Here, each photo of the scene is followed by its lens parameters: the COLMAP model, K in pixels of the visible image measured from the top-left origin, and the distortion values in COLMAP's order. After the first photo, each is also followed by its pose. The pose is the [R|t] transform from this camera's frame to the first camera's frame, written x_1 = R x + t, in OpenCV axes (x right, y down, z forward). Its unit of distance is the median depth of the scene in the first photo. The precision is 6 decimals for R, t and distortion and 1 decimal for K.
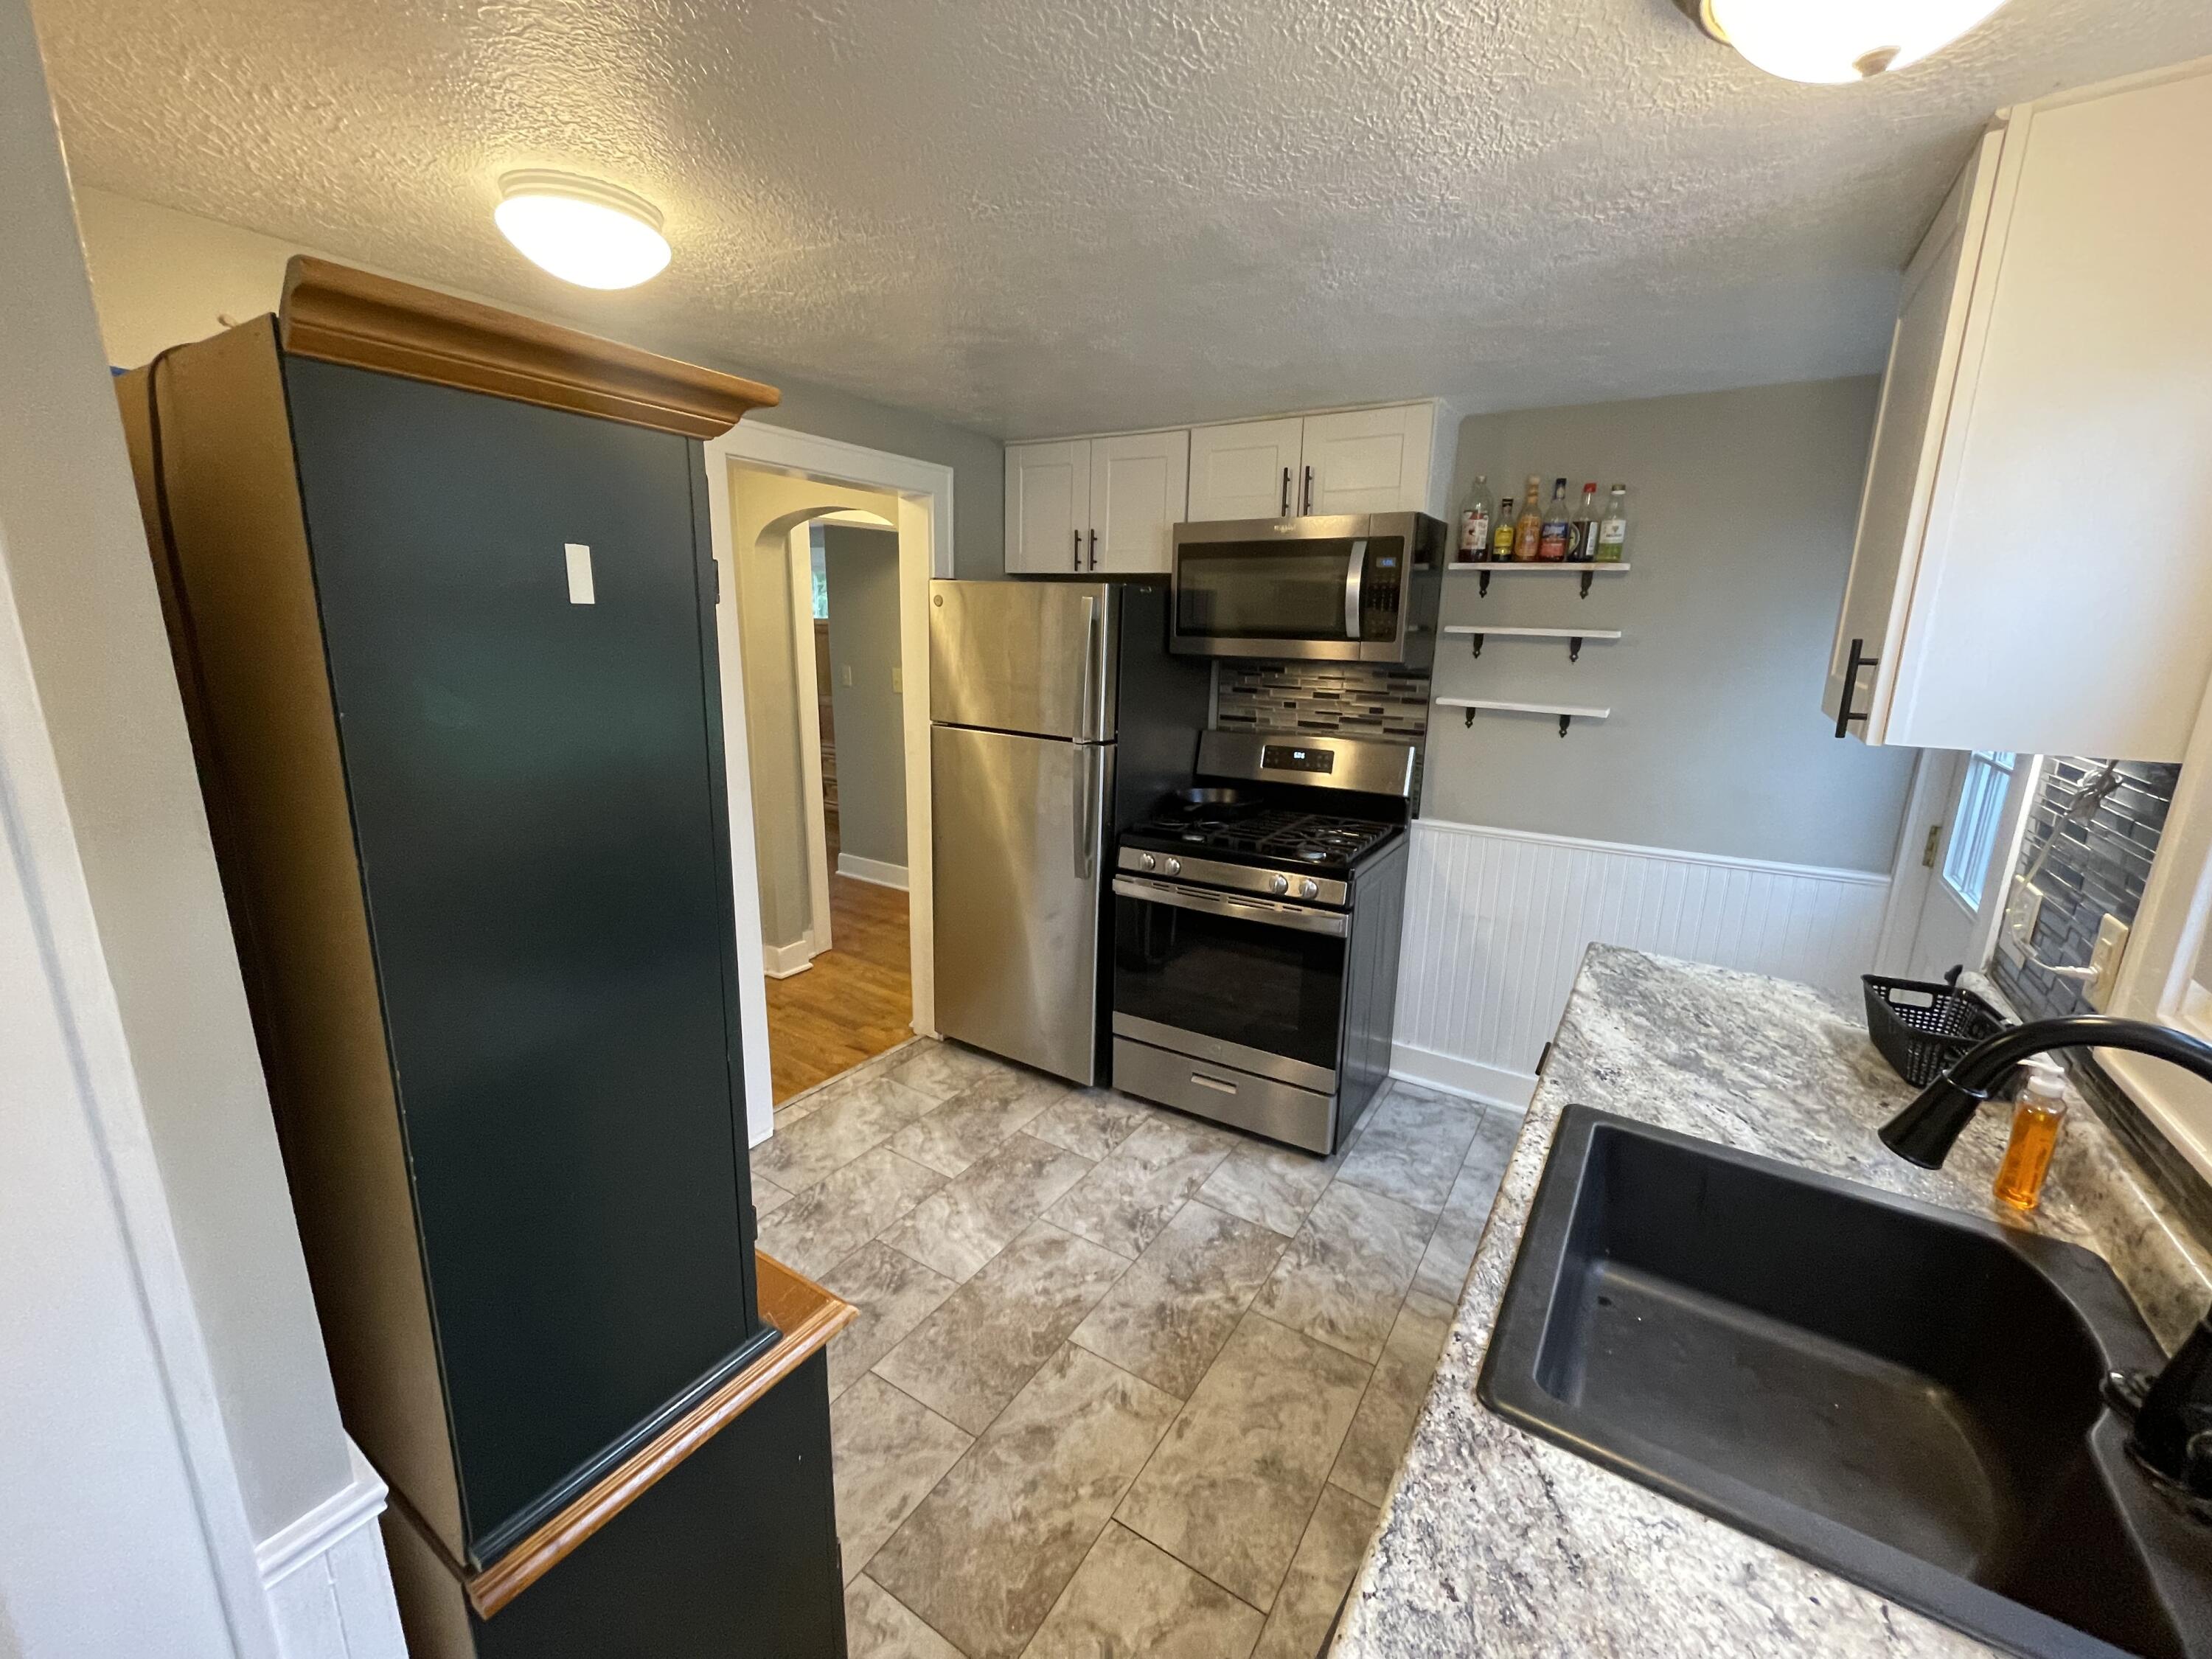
lens RADIAL K [[901.3, 0, 1106.7], [0, 901.3, 823.4], [0, 0, 1]] dist [-0.002348, 0.000197]
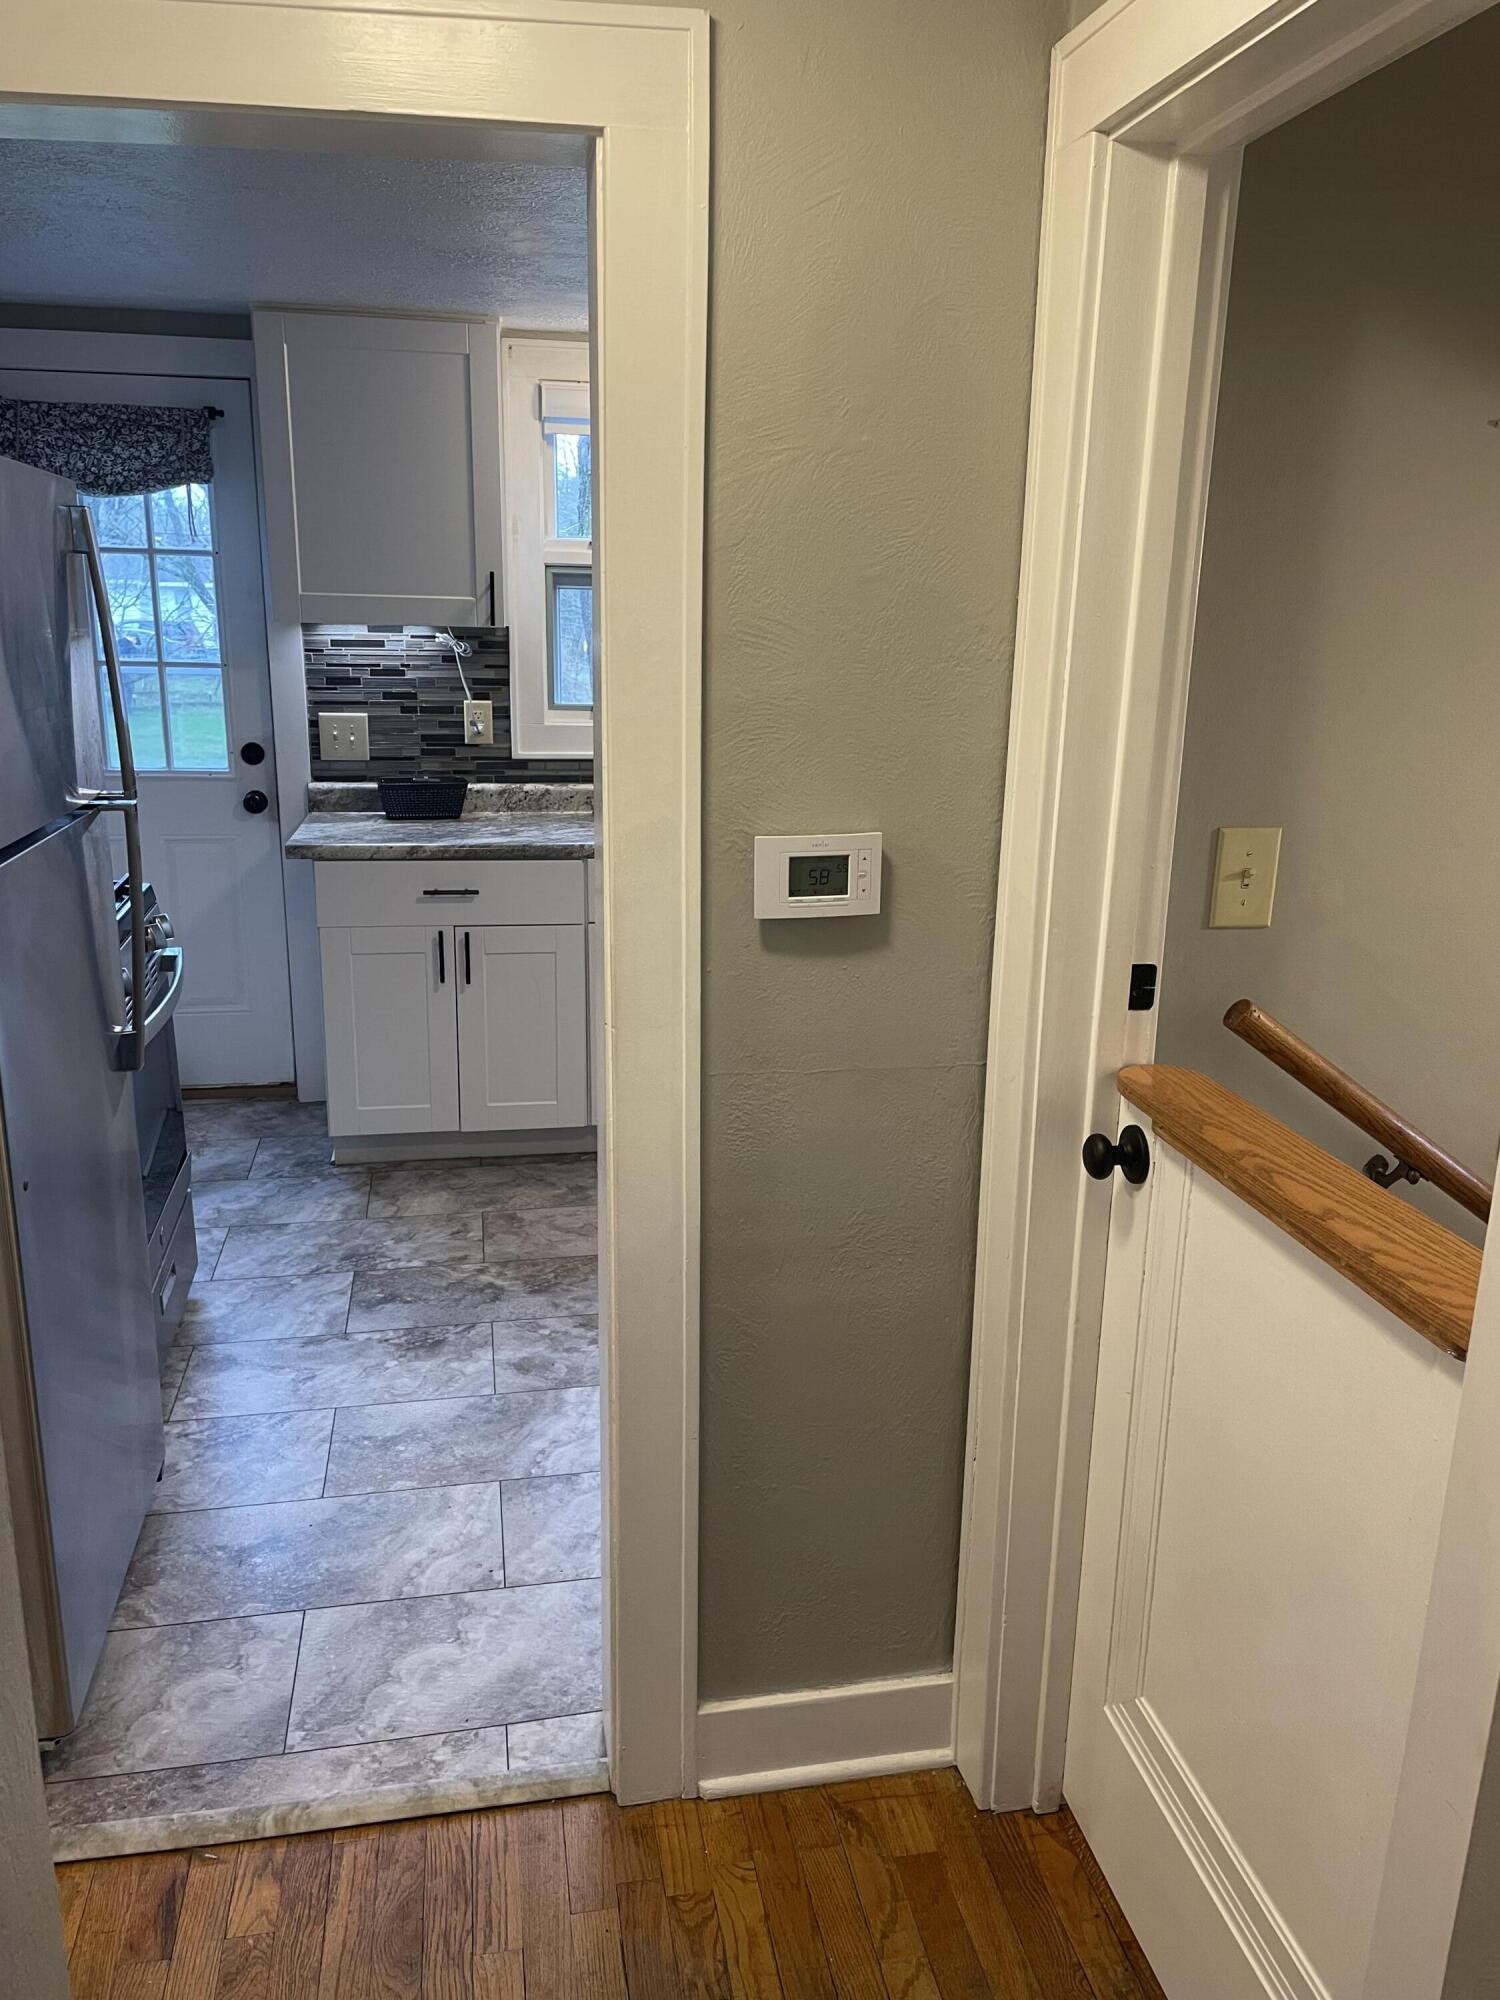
lens RADIAL K [[1501.7, 0, 754.8], [0, 1501.7, 986.0], [0, 0, 1]] dist [0.081360, -0.097276]
pose [[-0.684106, -0.214484, 0.697134, -1.442186], [0.134419, 0.902341, 0.409526, -0.478682], [-0.716890, 0.373867, -0.588466, 2.080618]]
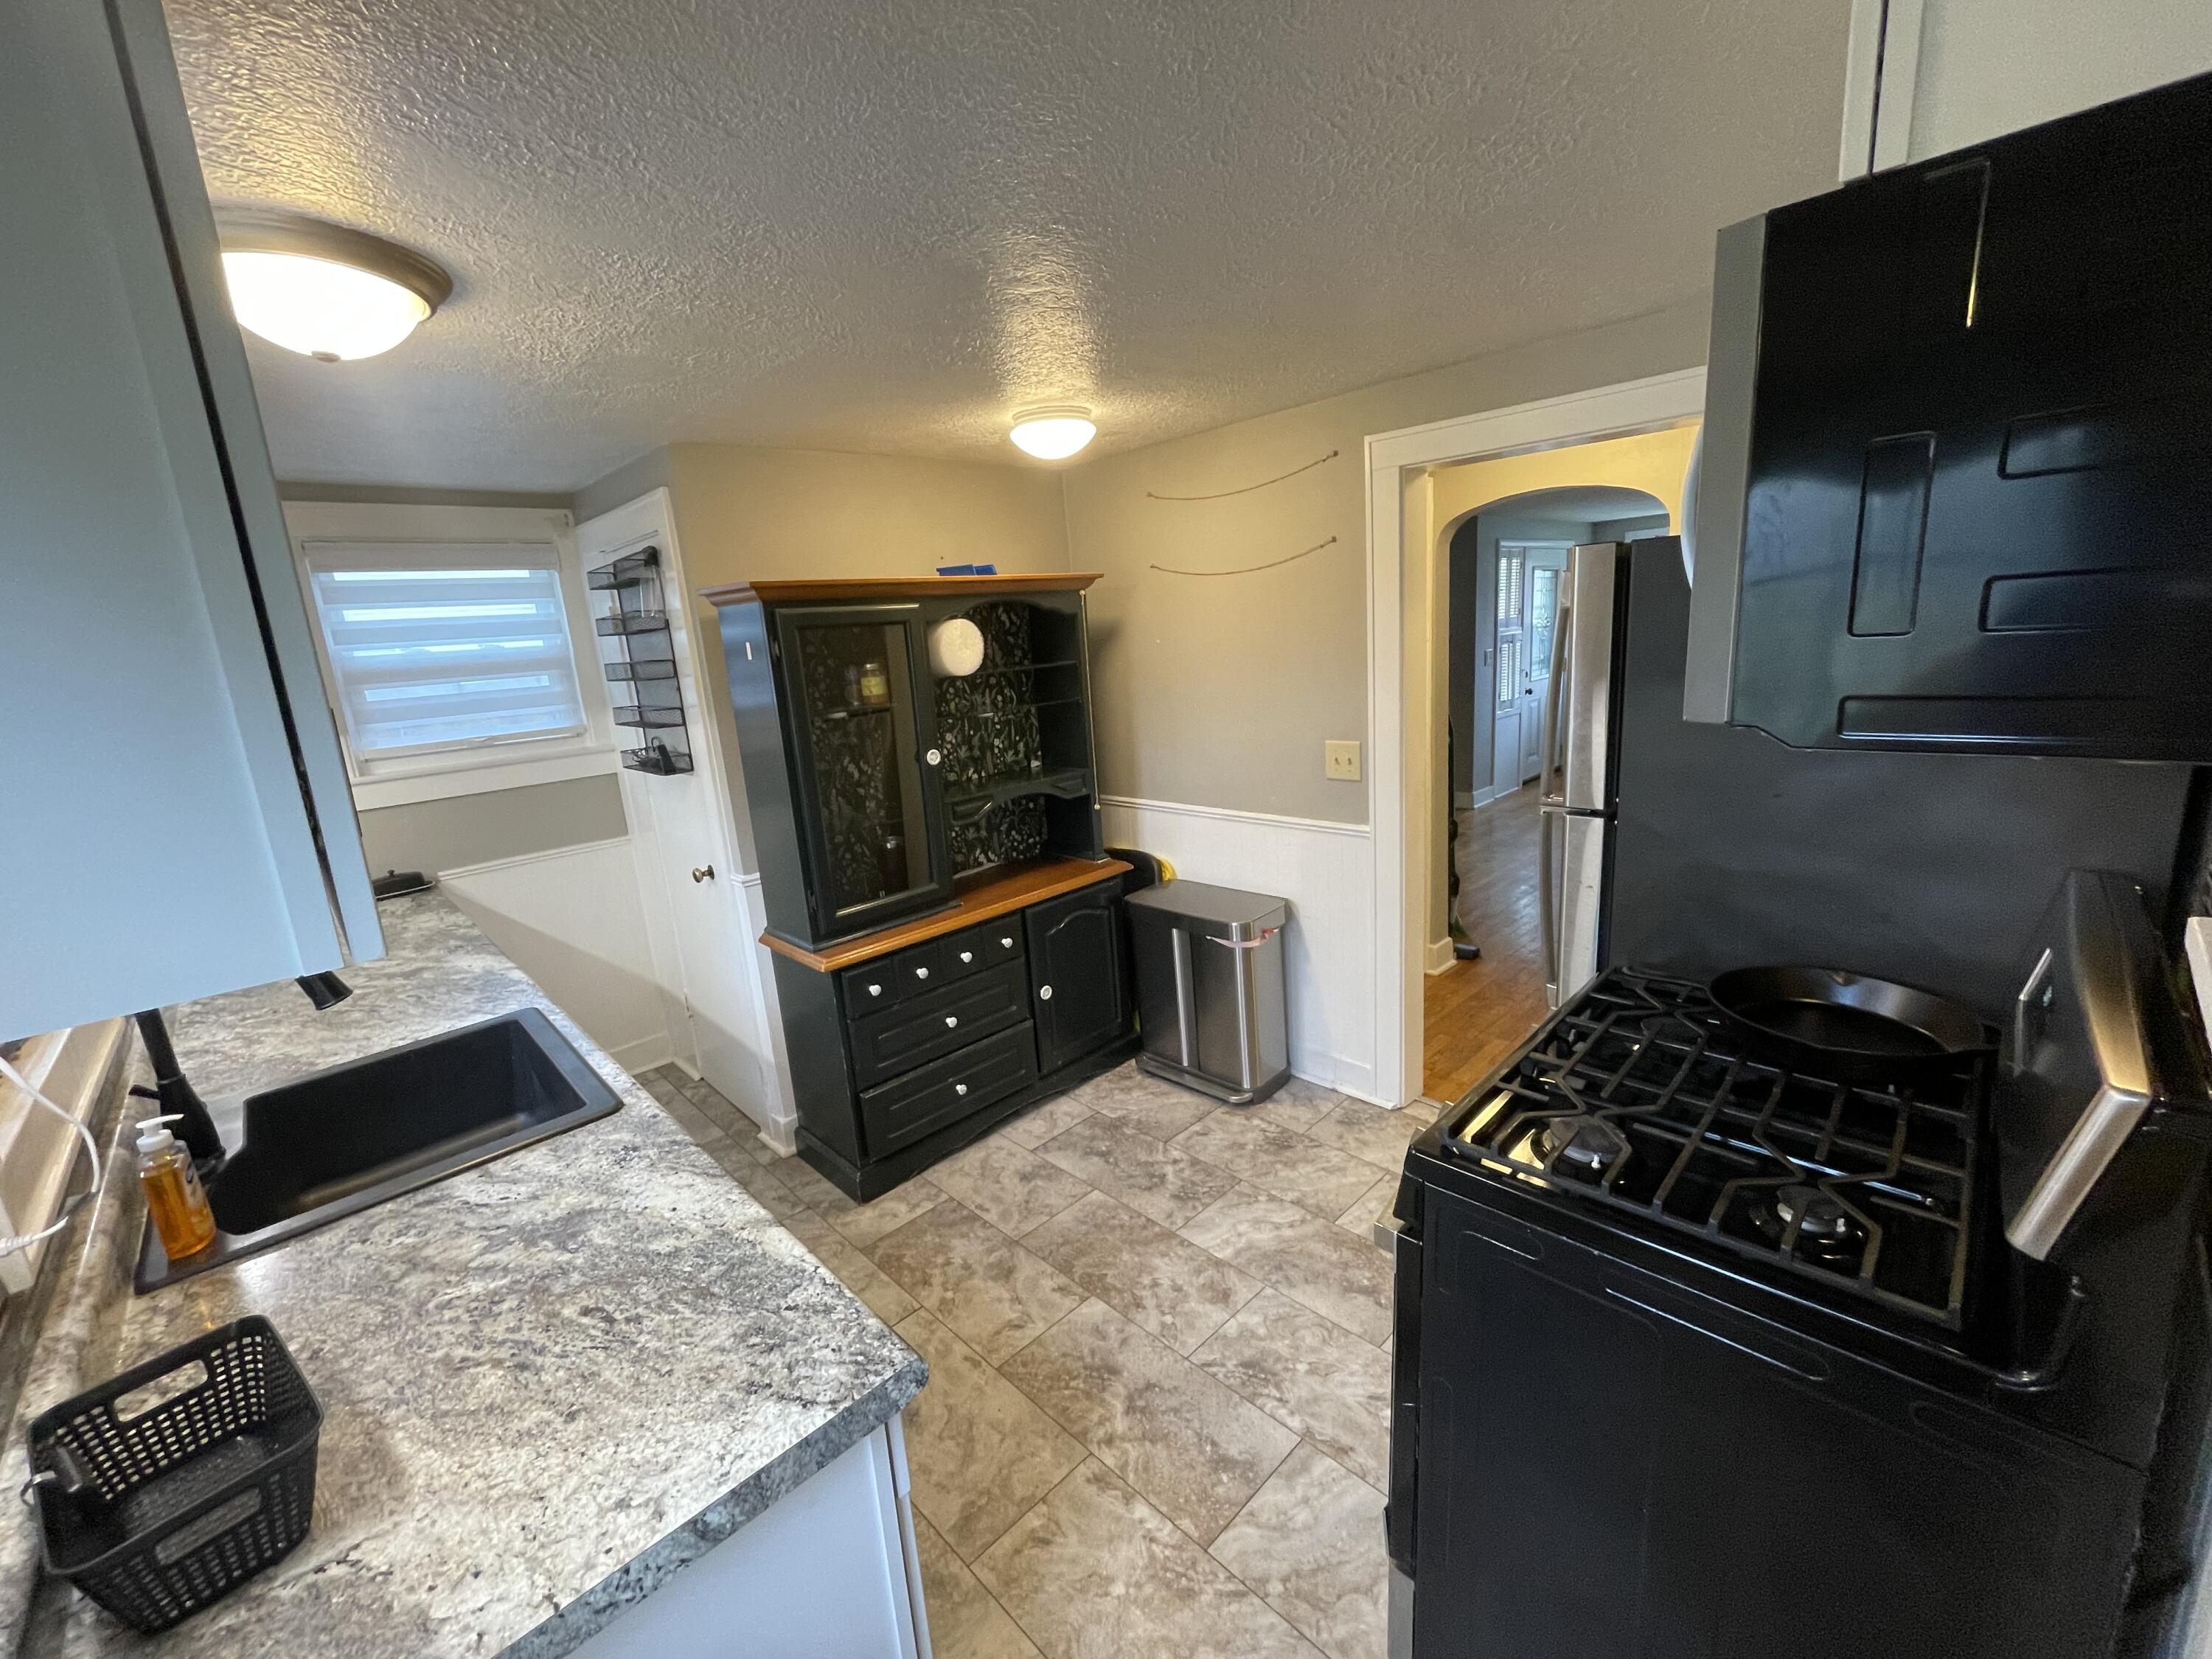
lens RADIAL K [[901.3, 0, 1104.9], [0, 901.3, 825.0], [0, 0, 1]] dist [-0.002348, 0.000197]
pose [[-0.229925, 0.203392, -0.951717, 1.053580], [-0.152537, 0.958299, 0.241650, -0.290373], [0.961180, 0.200734, -0.189313, 1.326196]]
